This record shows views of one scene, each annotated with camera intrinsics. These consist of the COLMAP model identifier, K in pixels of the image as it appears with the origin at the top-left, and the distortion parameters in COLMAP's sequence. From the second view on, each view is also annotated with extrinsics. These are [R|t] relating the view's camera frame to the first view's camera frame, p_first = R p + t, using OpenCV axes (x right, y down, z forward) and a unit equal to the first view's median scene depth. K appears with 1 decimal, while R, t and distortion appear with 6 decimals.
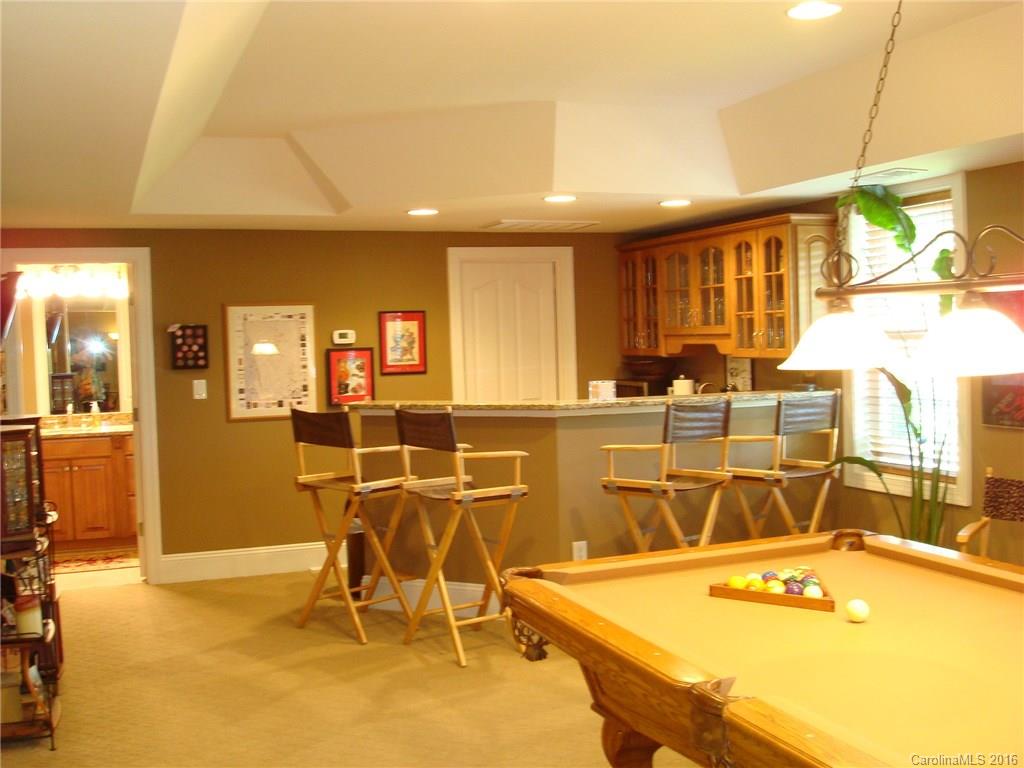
lens RADIAL K [[1072.8, 0, 512.0], [0, 1072.8, 384.0], [0, 0, 1]] dist [-0.116093, -0.003930]
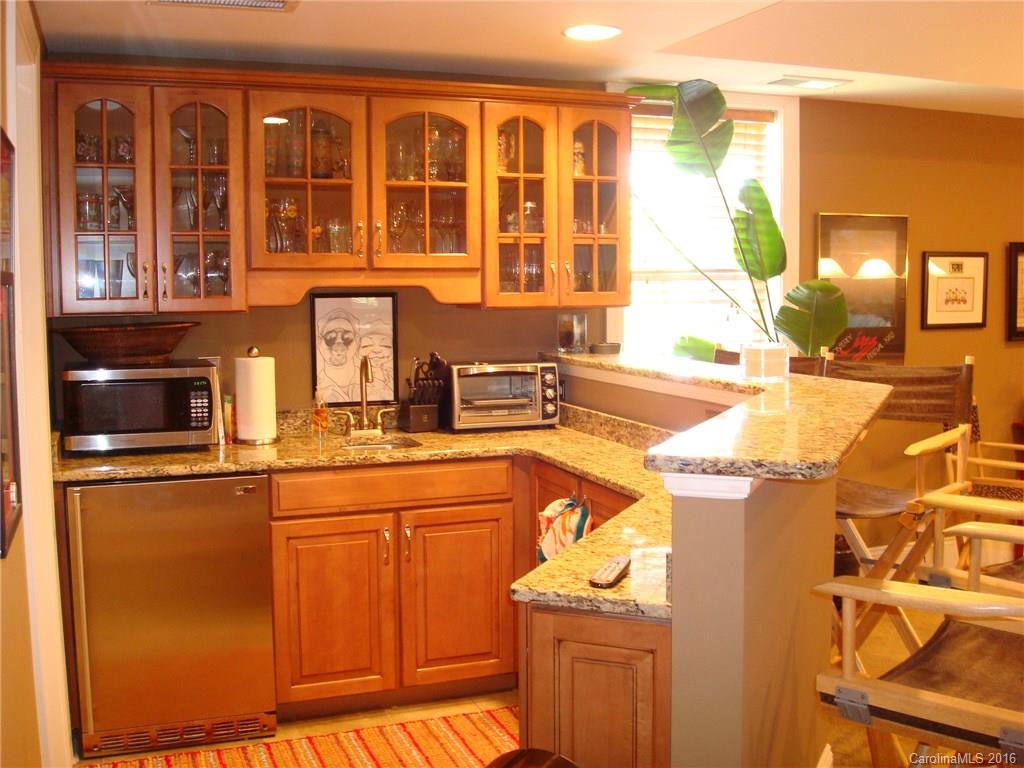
lens RADIAL K [[1072.8, 0, 512.0], [0, 1072.8, 384.0], [0, 0, 1]] dist [-0.116093, -0.003930]
pose [[0.008555, -0.065481, 0.997817, -0.419645], [0.053219, 0.996469, 0.064936, -0.021349], [-0.998546, 0.052547, 0.012010, 1.032256]]
